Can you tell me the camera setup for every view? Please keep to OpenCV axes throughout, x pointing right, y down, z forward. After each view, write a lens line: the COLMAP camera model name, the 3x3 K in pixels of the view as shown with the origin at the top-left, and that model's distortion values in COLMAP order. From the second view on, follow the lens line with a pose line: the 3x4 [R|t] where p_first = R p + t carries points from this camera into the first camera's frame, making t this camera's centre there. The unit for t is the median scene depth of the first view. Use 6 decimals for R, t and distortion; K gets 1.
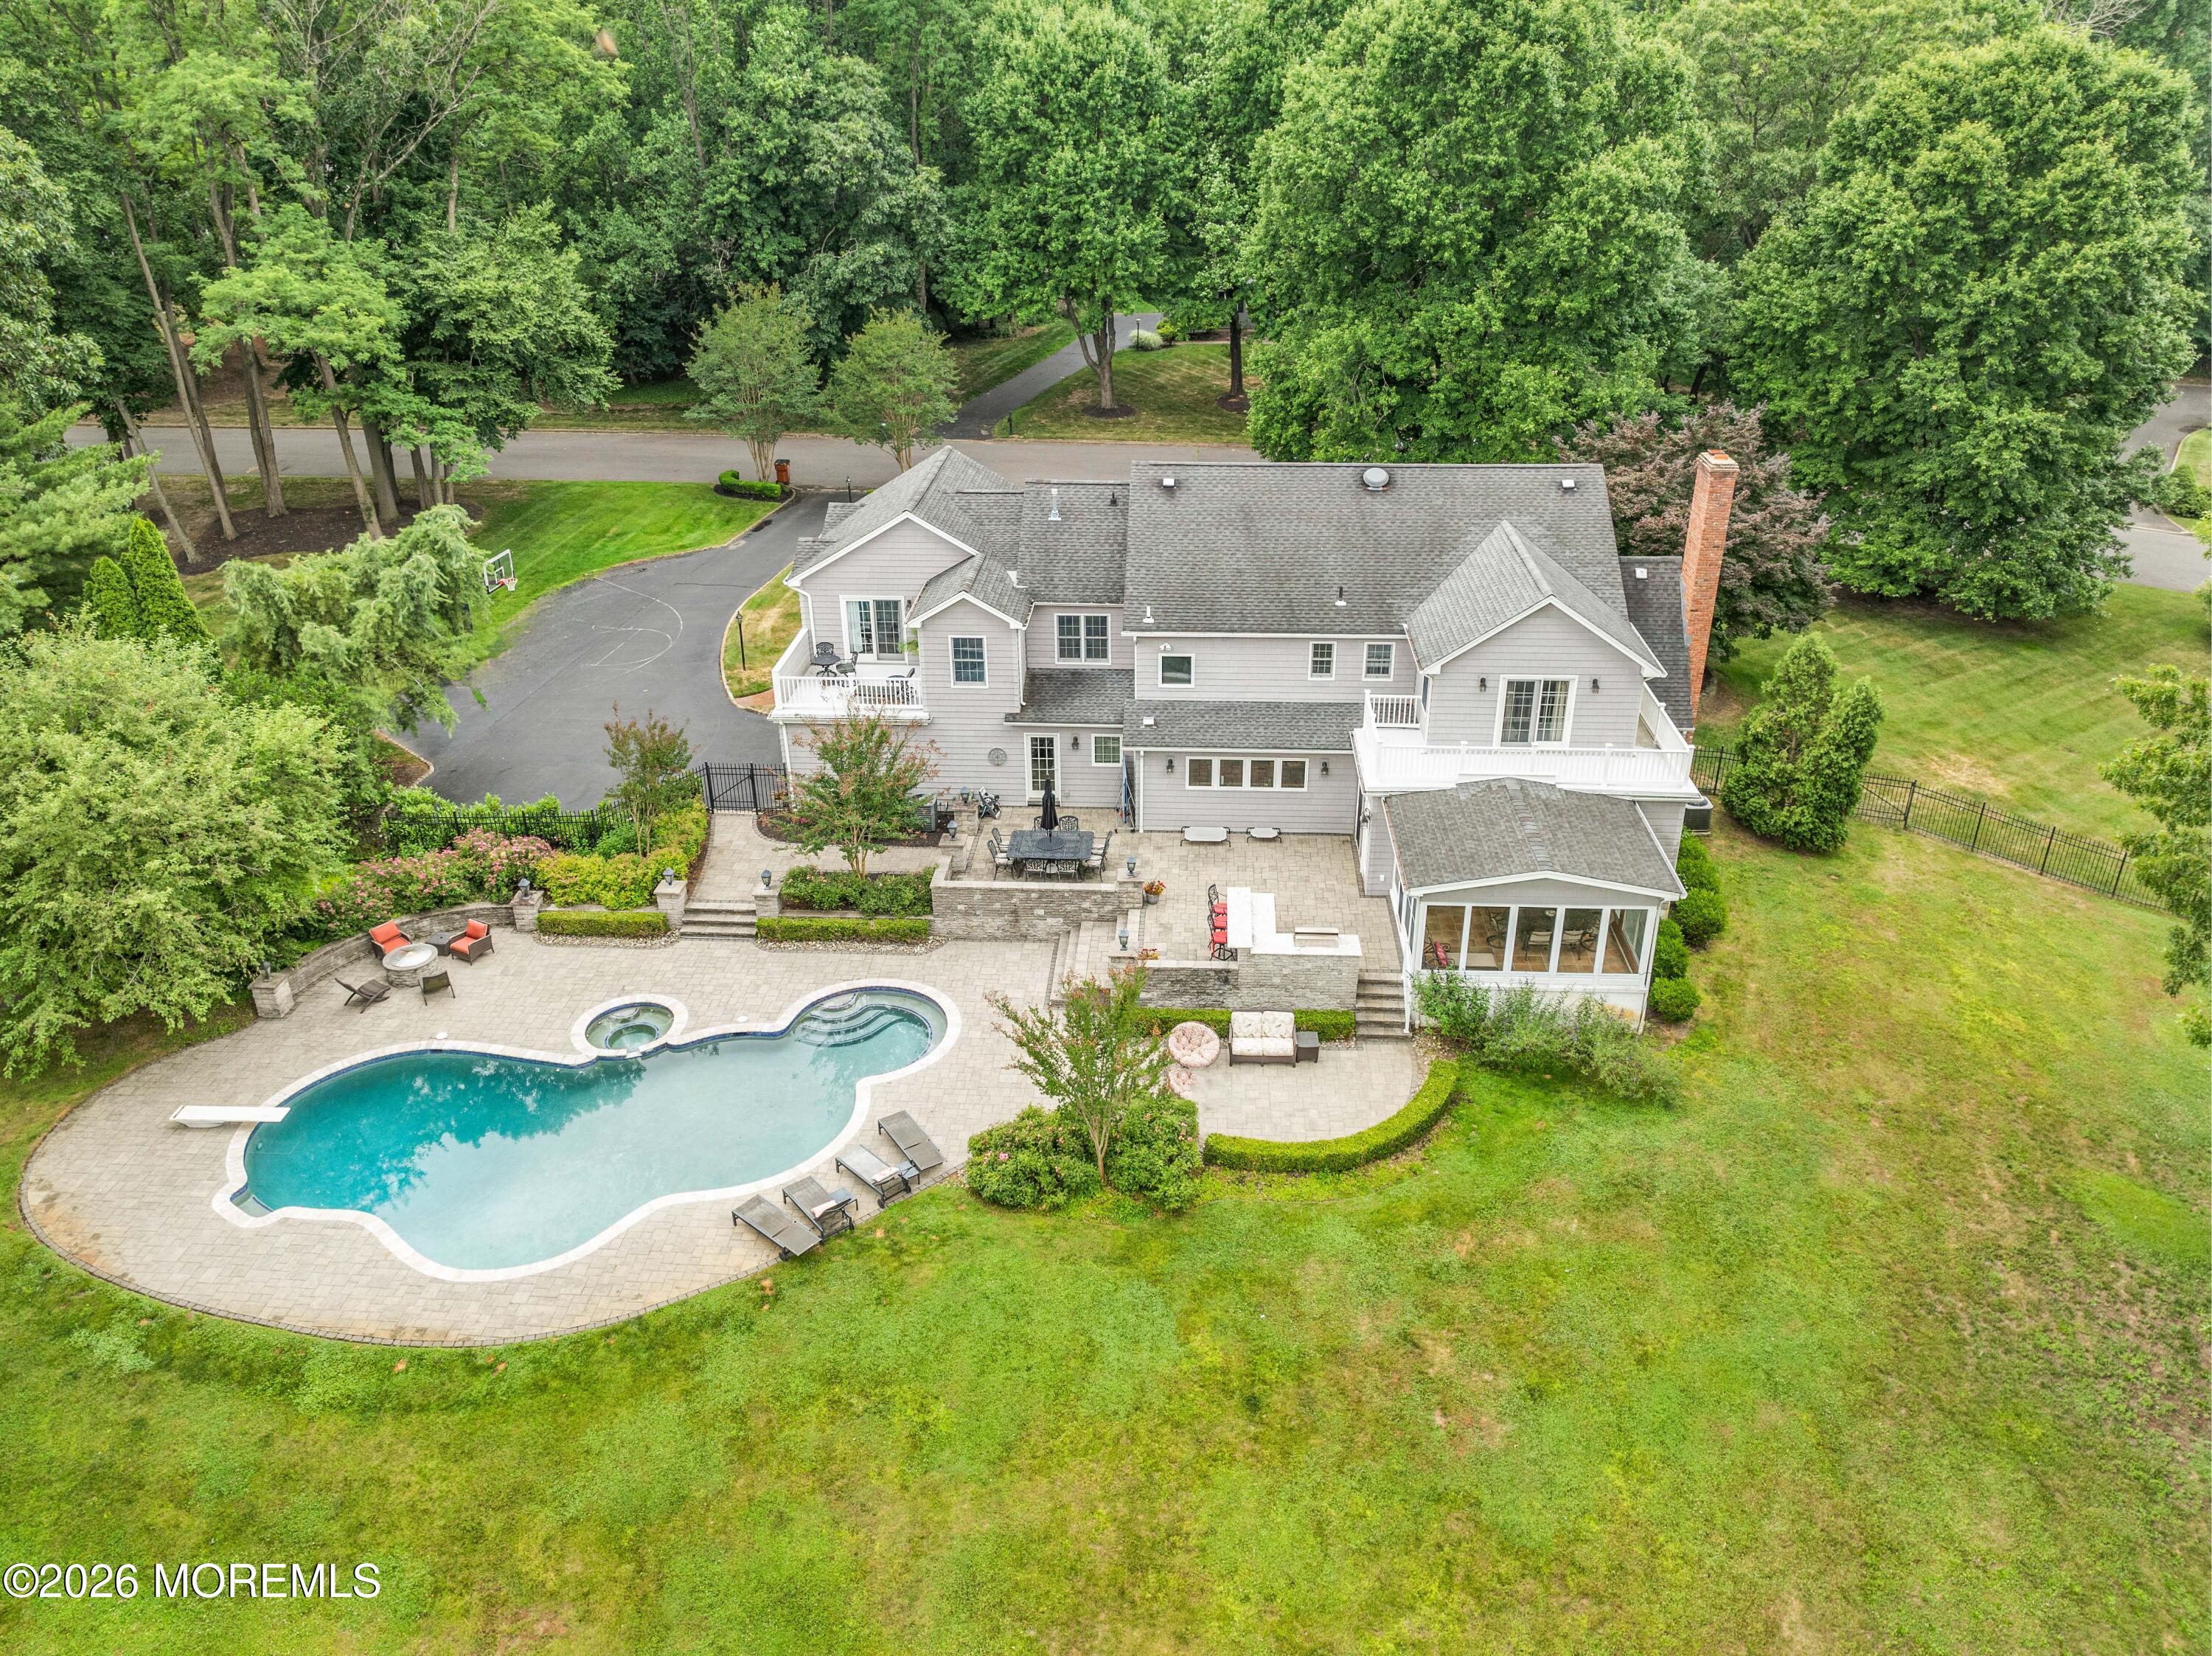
lens RADIAL K [[1557.3, 0, 1106.7], [0, 1557.3, 818.9], [0, 0, 1]] dist [-0.026445, -0.020517]
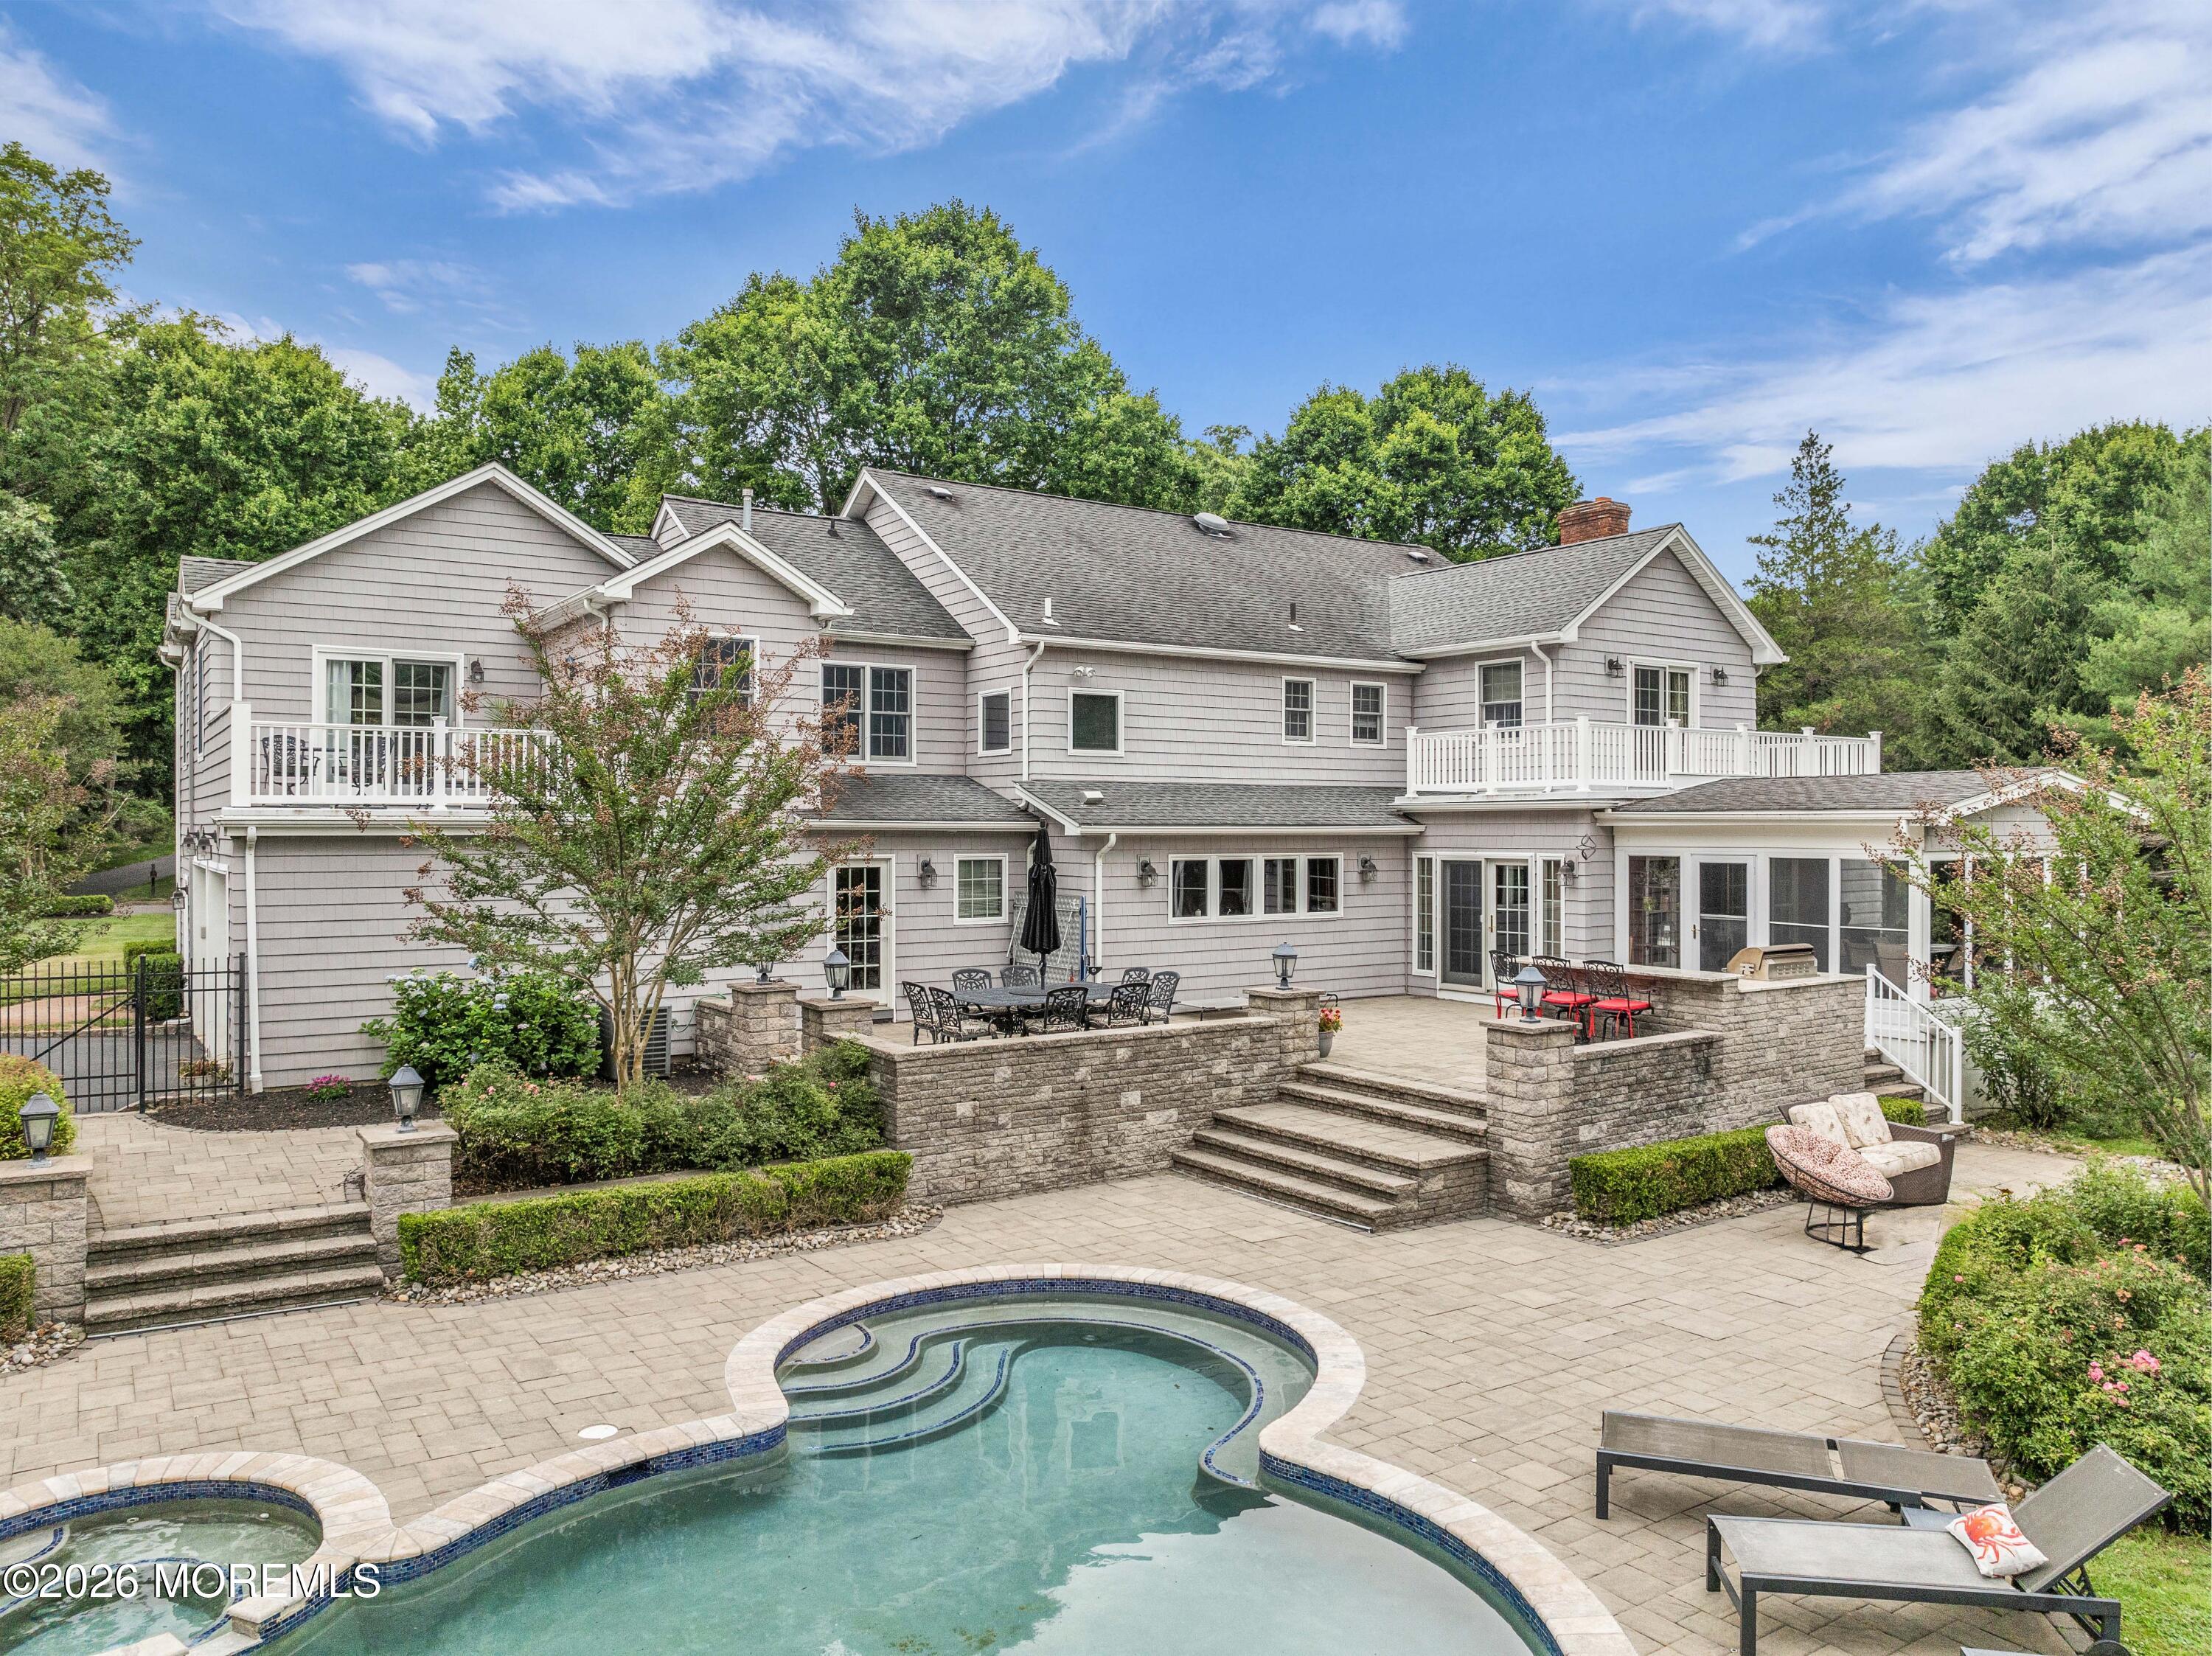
lens RADIAL K [[1557.3, 0, 1106.7], [0, 1557.3, 818.9], [0, 0, 1]] dist [-0.026445, -0.020517]
pose [[0.796569, 0.013710, 0.604392, -0.294205], [0.258805, 0.895767, -0.361417, 0.138493], [-0.546349, 0.444313, 0.709992, 0.663044]]
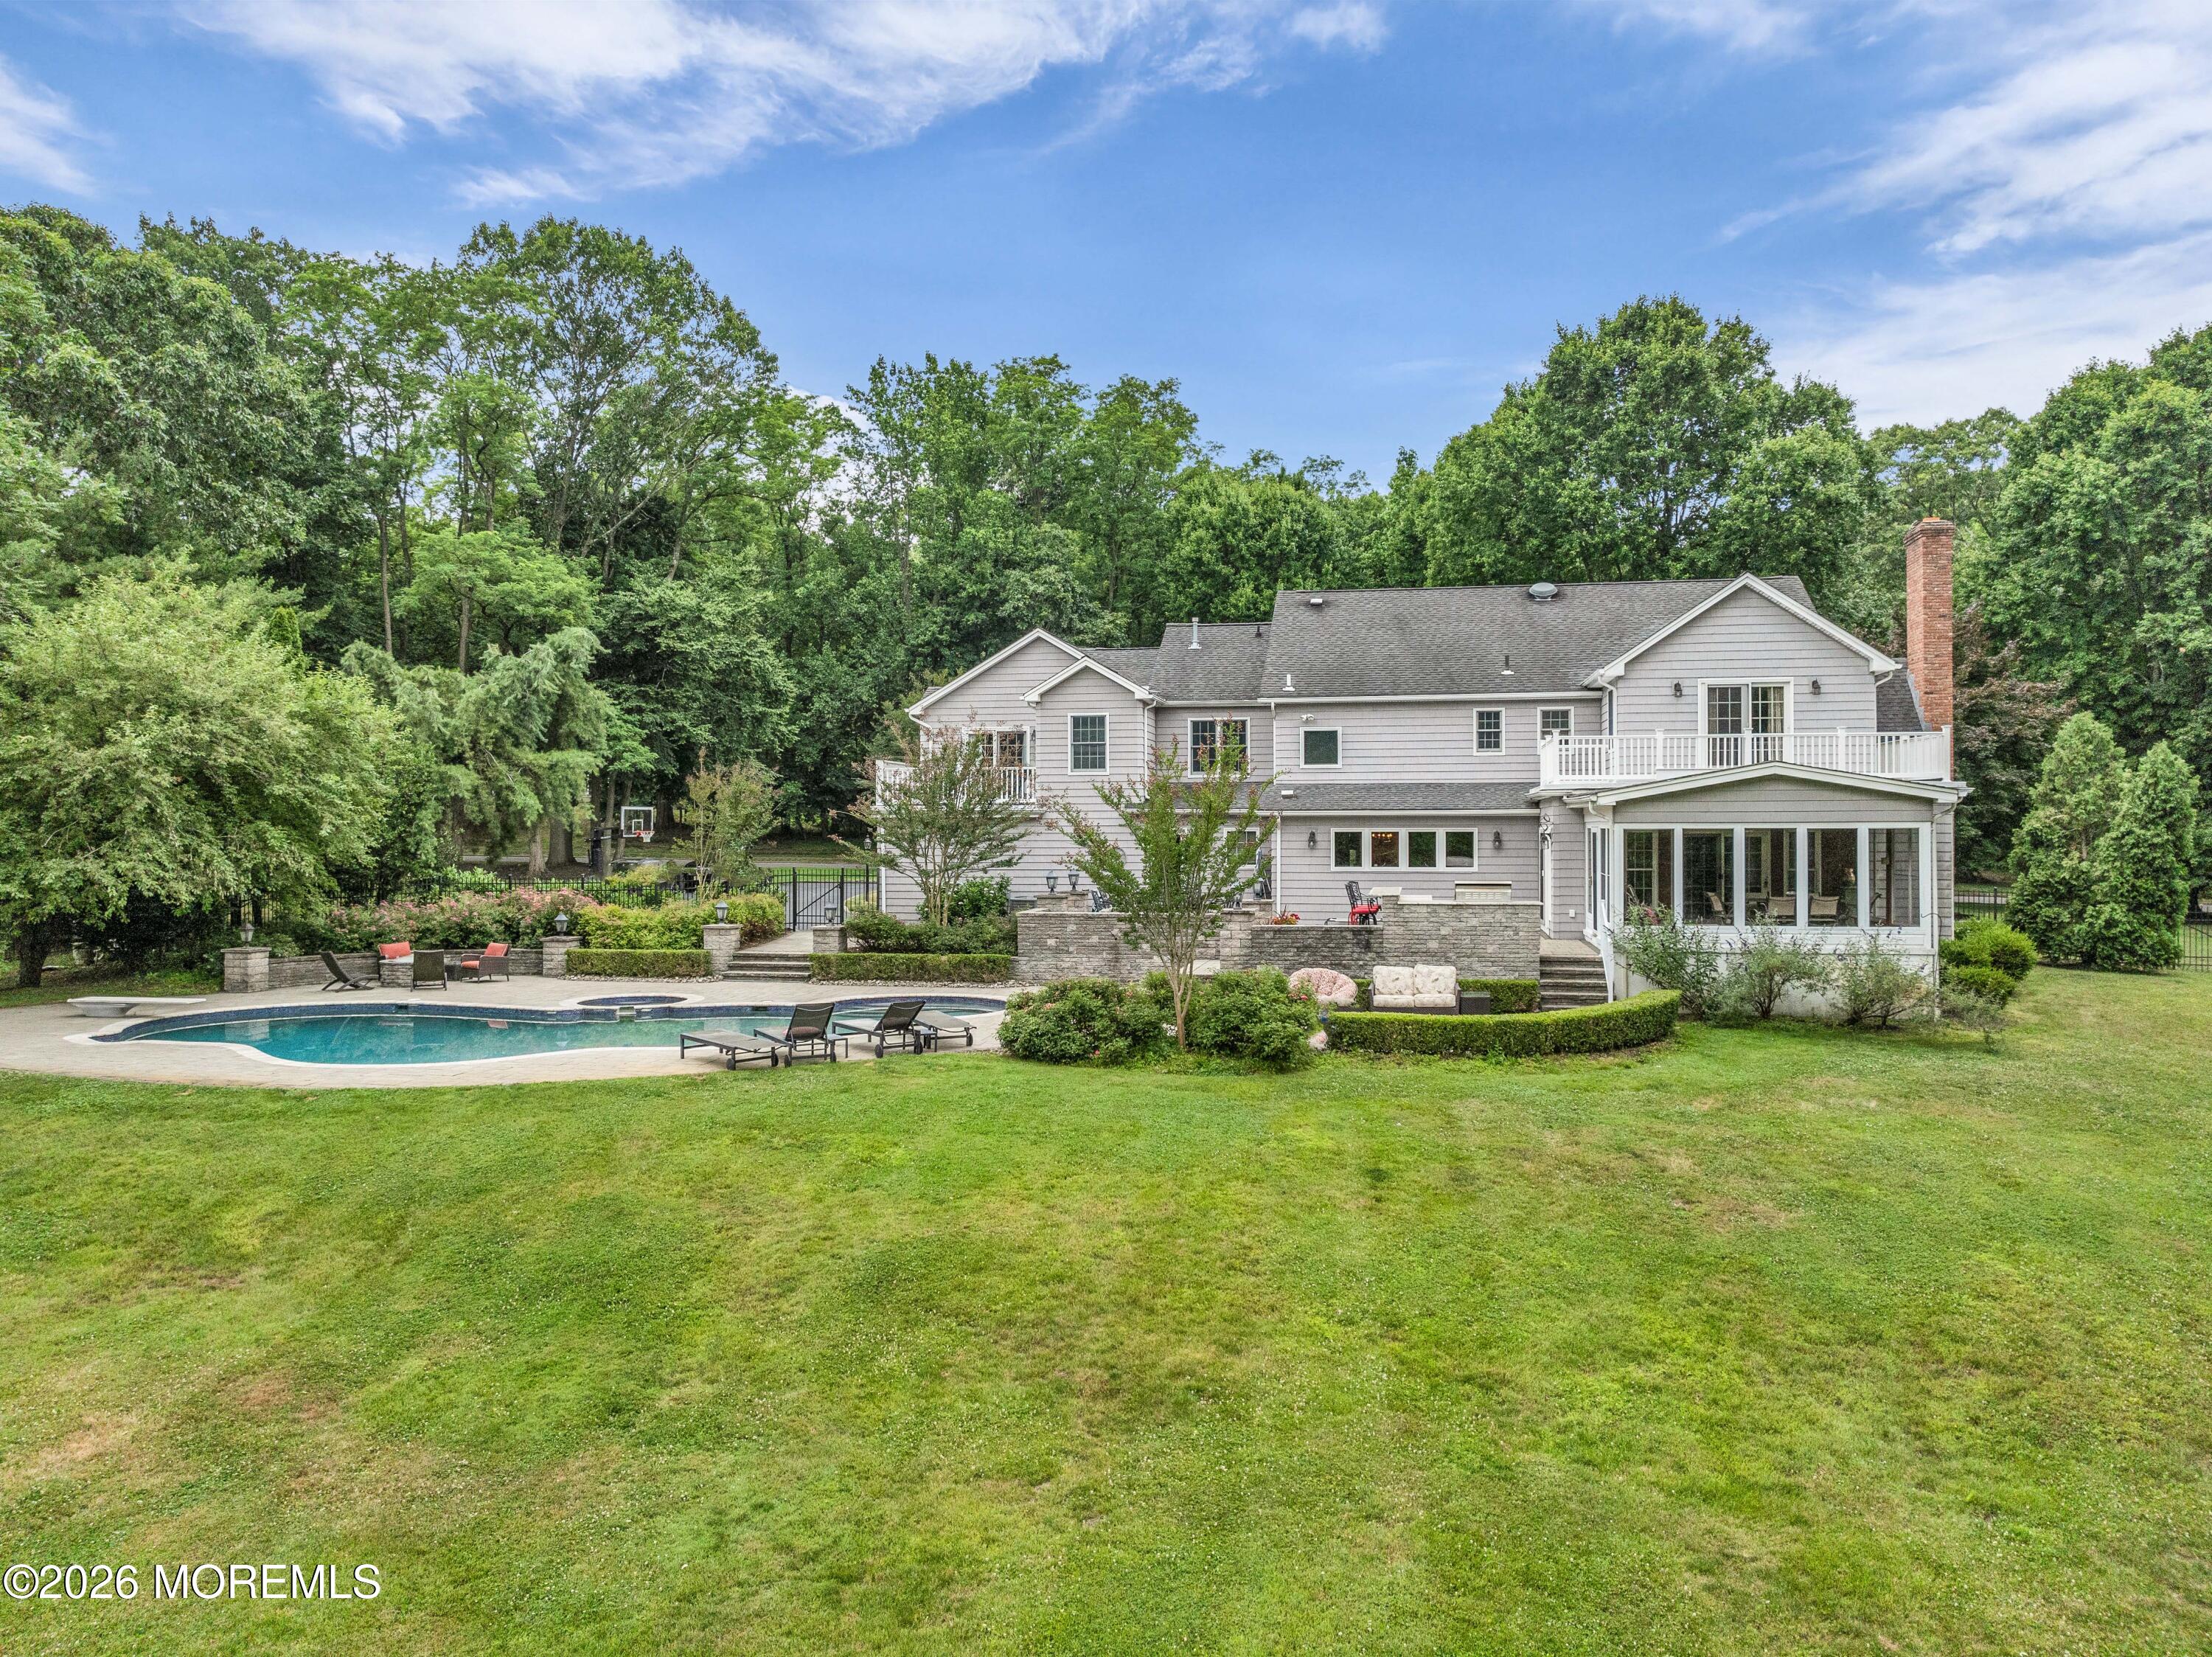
lens RADIAL K [[1557.5, 0, 1106.7], [0, 1557.5, 819.4], [0, 0, 1]] dist [-0.026445, -0.020517]
pose [[0.990916, 0.007633, -0.134269, 0.045676], [-0.066507, 0.895574, -0.439914, 0.354604], [0.116890, 0.444848, 0.887946, 0.234638]]
